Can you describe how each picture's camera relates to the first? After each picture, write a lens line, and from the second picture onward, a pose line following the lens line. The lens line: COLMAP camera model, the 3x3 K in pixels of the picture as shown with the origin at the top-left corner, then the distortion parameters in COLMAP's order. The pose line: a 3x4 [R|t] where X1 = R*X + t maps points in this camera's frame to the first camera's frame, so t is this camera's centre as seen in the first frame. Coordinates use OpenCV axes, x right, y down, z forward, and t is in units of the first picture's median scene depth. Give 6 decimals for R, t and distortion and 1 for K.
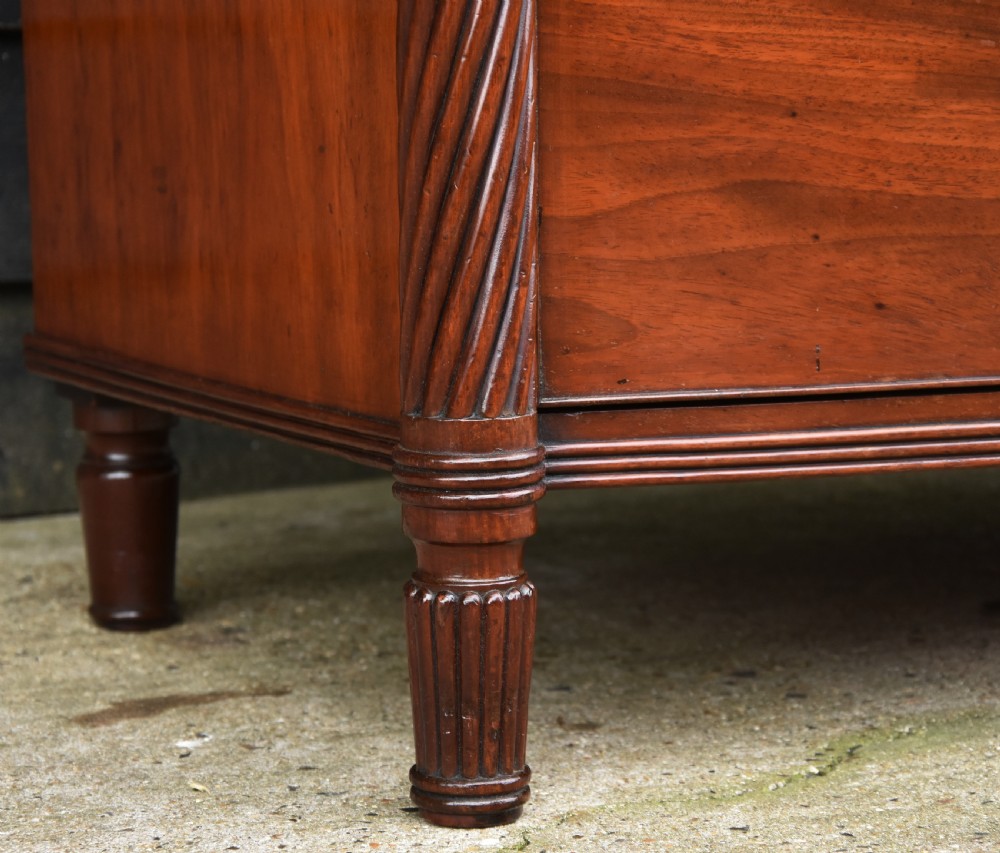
lens RADIAL K [[3351.3, 0, 500.0], [0, 3351.3, 426.5], [0, 0, 1]] dist [0.102843, 17.681189]
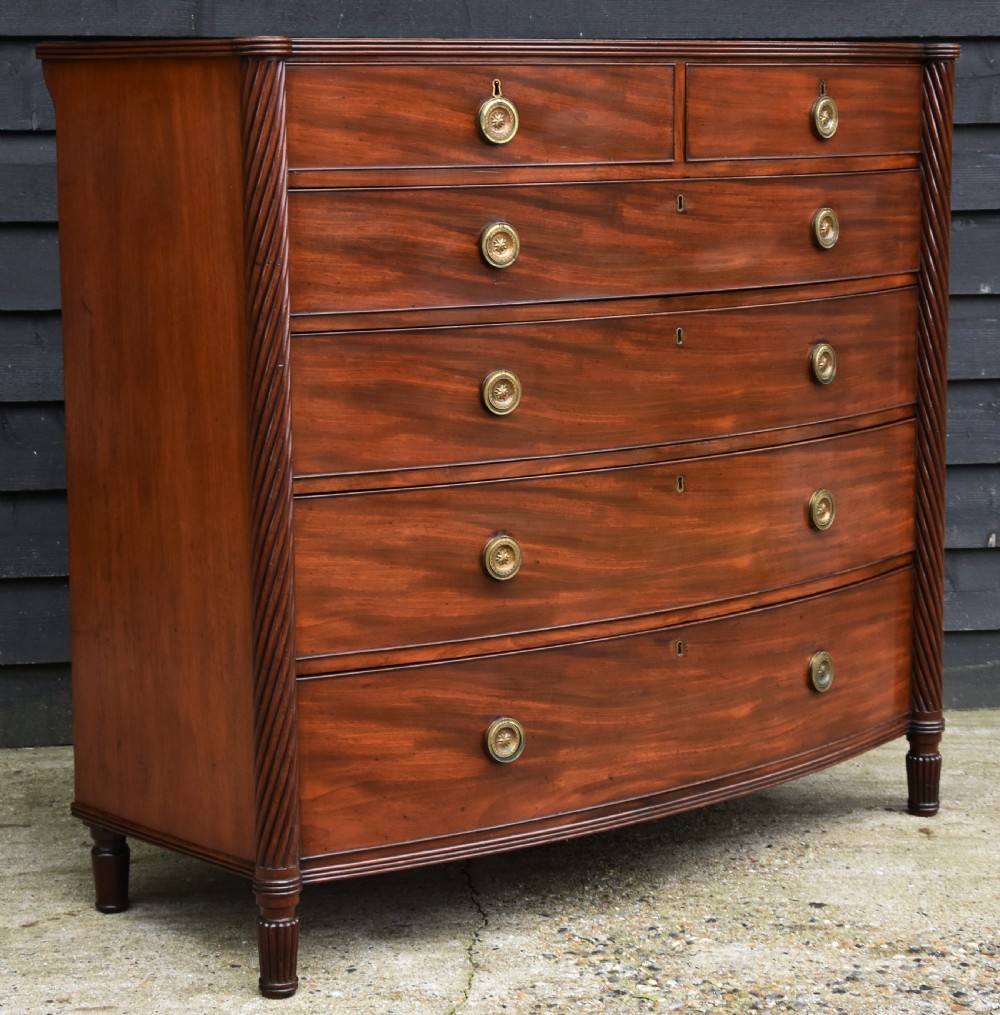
lens RADIAL K [[2709.9, 0, 500.0], [0, 2709.9, 507.5], [0, 0, 1]] dist [0.101575, 0.900147]
pose [[0.978358, -0.026282, 0.205245, -0.310344], [0.023317, 0.999586, 0.016852, -0.365539], [-0.205603, -0.011702, 0.978566, -1.472689]]
